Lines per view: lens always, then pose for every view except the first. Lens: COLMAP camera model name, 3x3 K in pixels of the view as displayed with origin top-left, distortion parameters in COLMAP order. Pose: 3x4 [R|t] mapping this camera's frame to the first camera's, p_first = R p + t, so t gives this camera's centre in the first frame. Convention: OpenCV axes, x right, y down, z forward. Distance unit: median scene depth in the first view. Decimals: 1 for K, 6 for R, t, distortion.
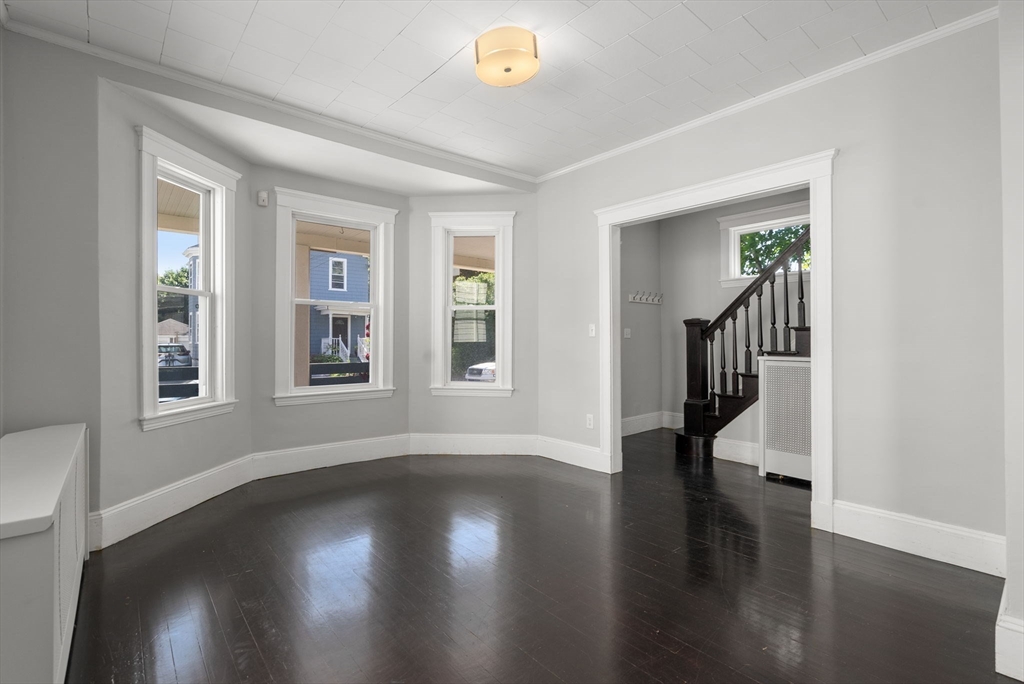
lens RADIAL K [[472.3, 0, 518.9], [0, 472.3, 337.6], [0, 0, 1]] dist [-0.001136, -0.000100]
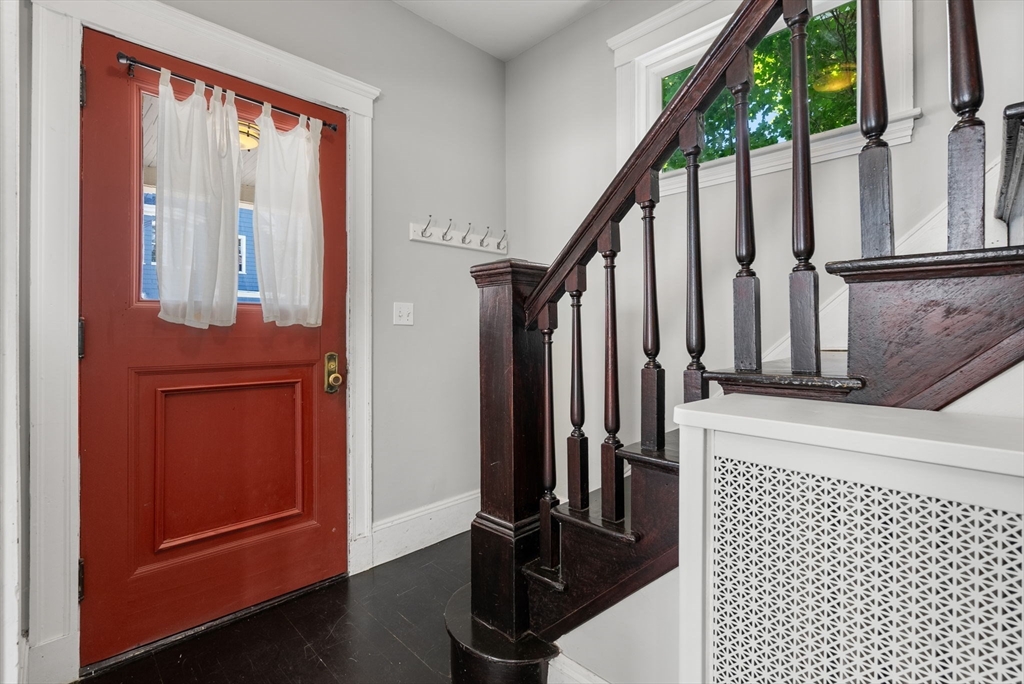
lens RADIAL K [[476.0, 0, 512.7], [0, 476.0, 331.5], [0, 0, 1]] dist [-0.000524, -0.000337]
pose [[0.997997, 0.001567, 0.063243, 0.367195], [-0.001833, 0.999990, 0.004155, 0.006275], [-0.063236, -0.004263, 0.997989, 0.693975]]
